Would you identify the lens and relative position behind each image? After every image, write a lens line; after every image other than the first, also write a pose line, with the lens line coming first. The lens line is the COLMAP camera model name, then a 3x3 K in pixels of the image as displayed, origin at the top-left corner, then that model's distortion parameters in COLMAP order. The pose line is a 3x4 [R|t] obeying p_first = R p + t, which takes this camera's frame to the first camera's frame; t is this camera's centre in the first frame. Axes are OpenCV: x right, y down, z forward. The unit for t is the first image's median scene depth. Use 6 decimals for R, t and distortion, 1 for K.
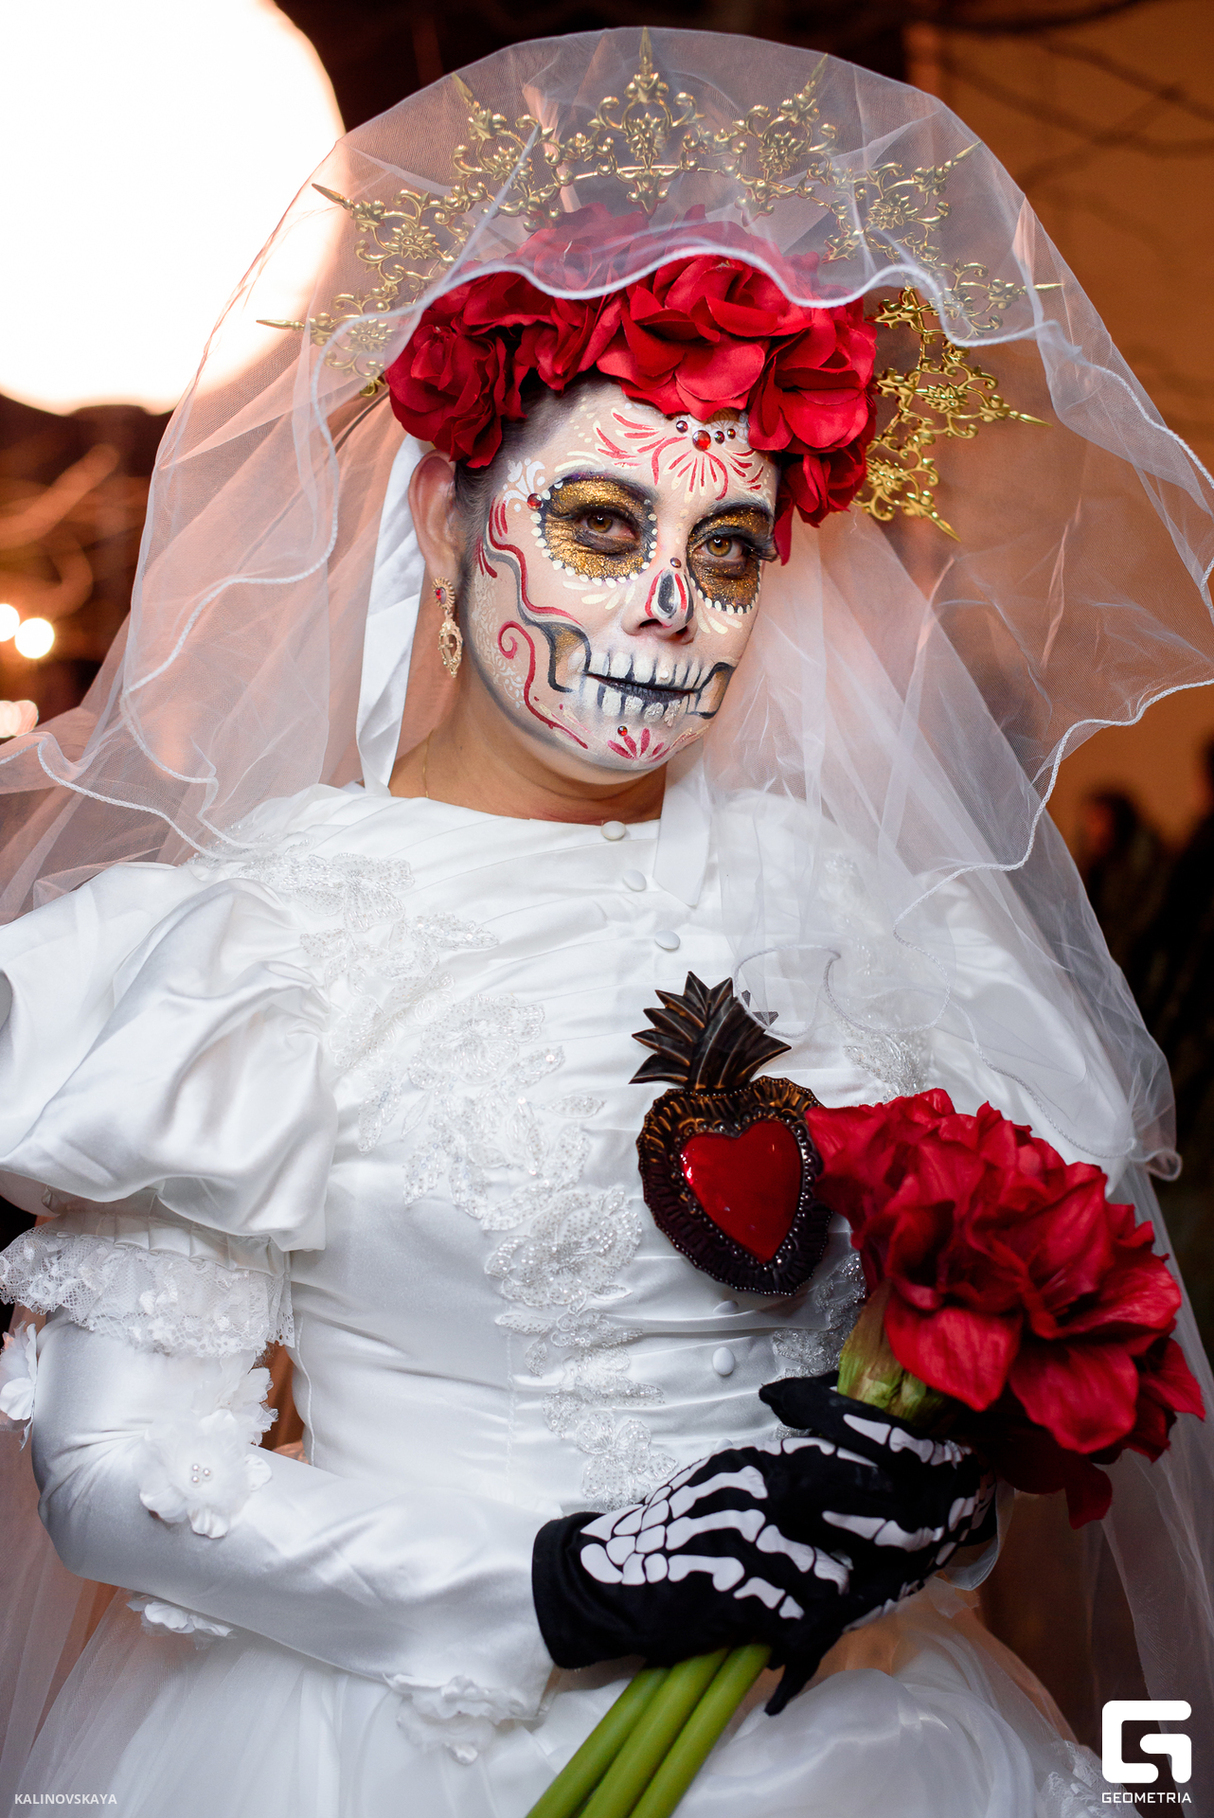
lens RADIAL K [[3503.6, 0, 606.5], [0, 3503.6, 908.3], [0, 0, 1]] dist [0.012208, 0.055202]
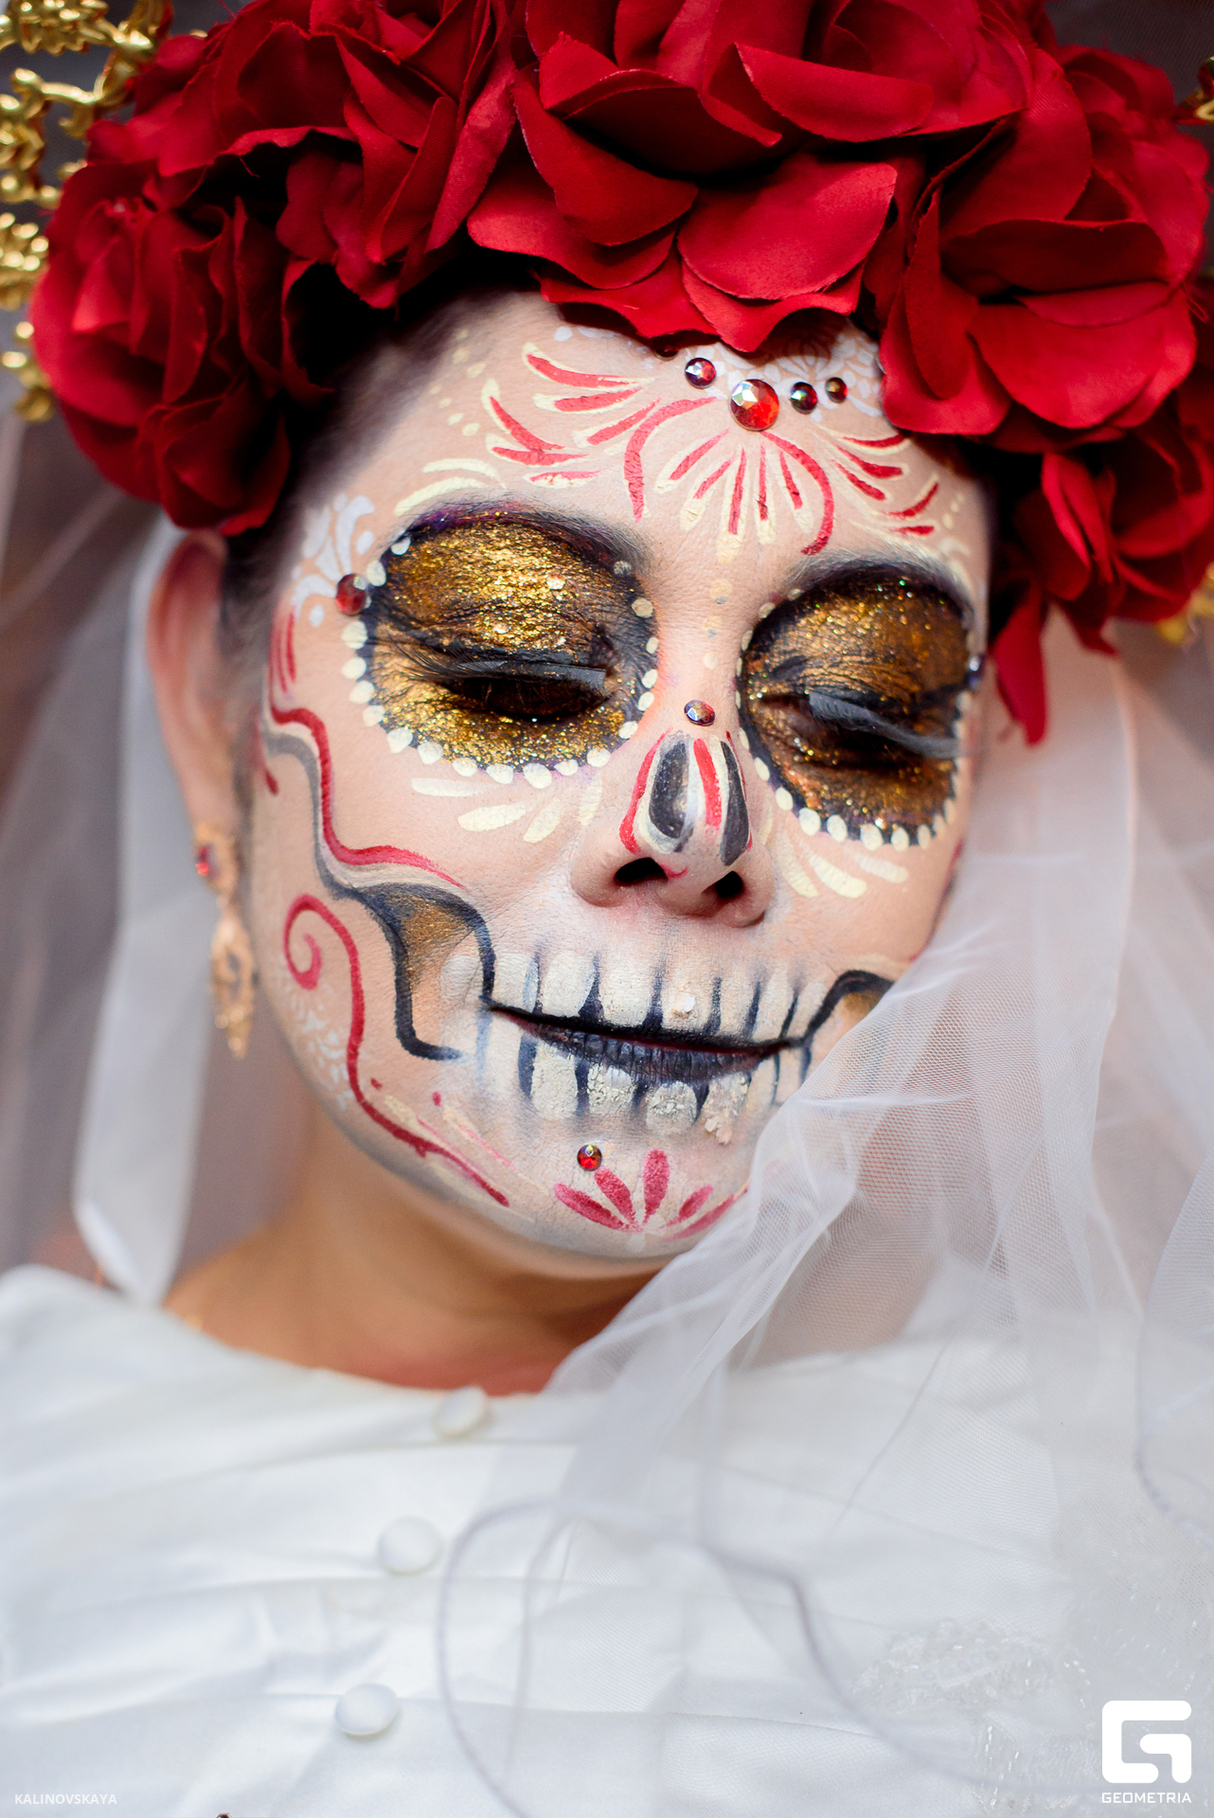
lens RADIAL K [[3503.6, 0, 606.5], [0, 3503.6, 908.3], [0, 0, 1]] dist [0.012208, 0.055202]
pose [[0.984346, -0.064588, -0.163988, 0.071428], [0.041195, 0.988975, -0.142239, -0.022442], [0.171367, 0.133257, 0.976154, 0.618992]]
